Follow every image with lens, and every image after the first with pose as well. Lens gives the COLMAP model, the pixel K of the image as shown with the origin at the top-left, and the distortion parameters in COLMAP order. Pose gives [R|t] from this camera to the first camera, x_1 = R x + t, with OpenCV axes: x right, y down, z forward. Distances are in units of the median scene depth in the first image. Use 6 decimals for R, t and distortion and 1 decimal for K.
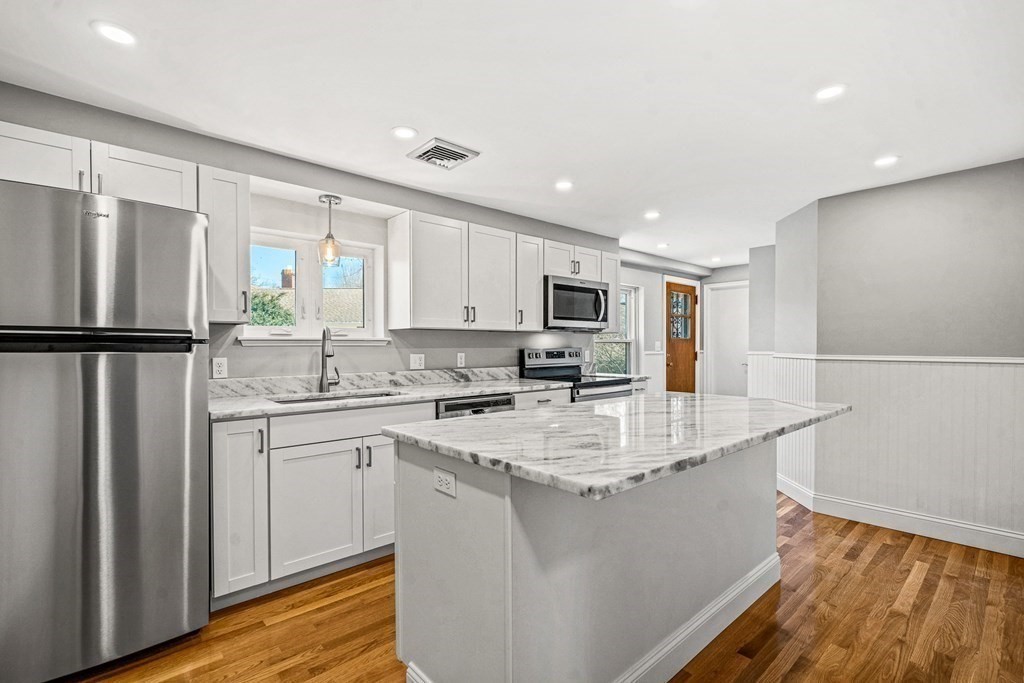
lens RADIAL K [[465.3, 0, 507.8], [0, 465.3, 347.2], [0, 0, 1]] dist [0.004148, 0.000044]
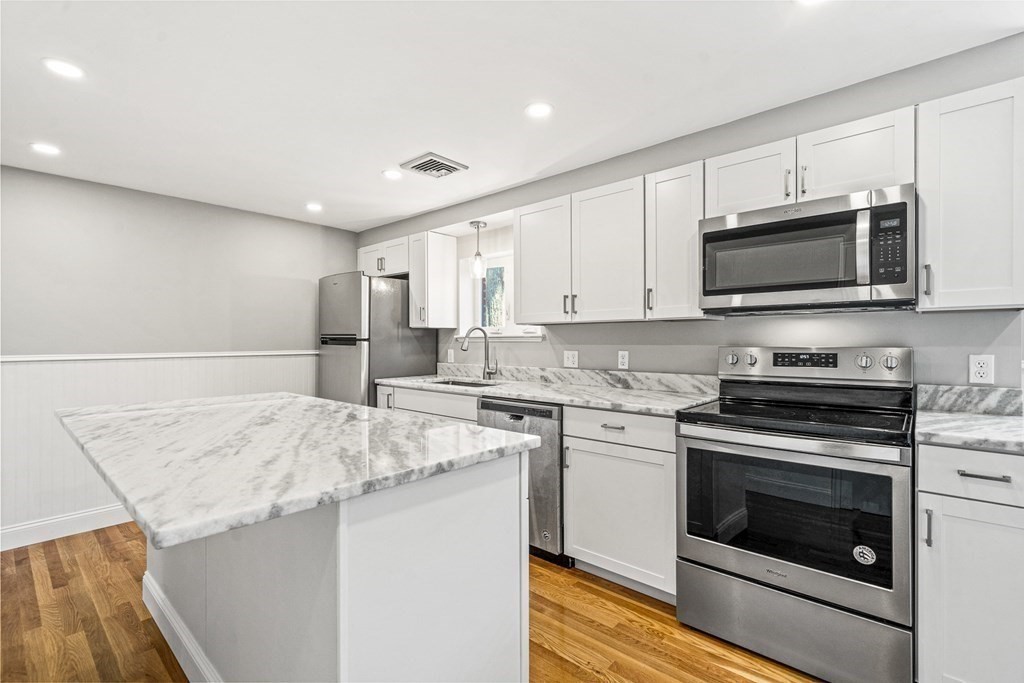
lens RADIAL K [[465.3, 0, 510.7], [0, 465.3, 339.8], [0, 0, 1]] dist [0.004148, 0.000044]
pose [[0.109114, -0.001083, -0.994029, 0.704663], [-0.000407, 0.999999, -0.001135, -0.006086], [0.994029, 0.000528, 0.109114, 0.772768]]
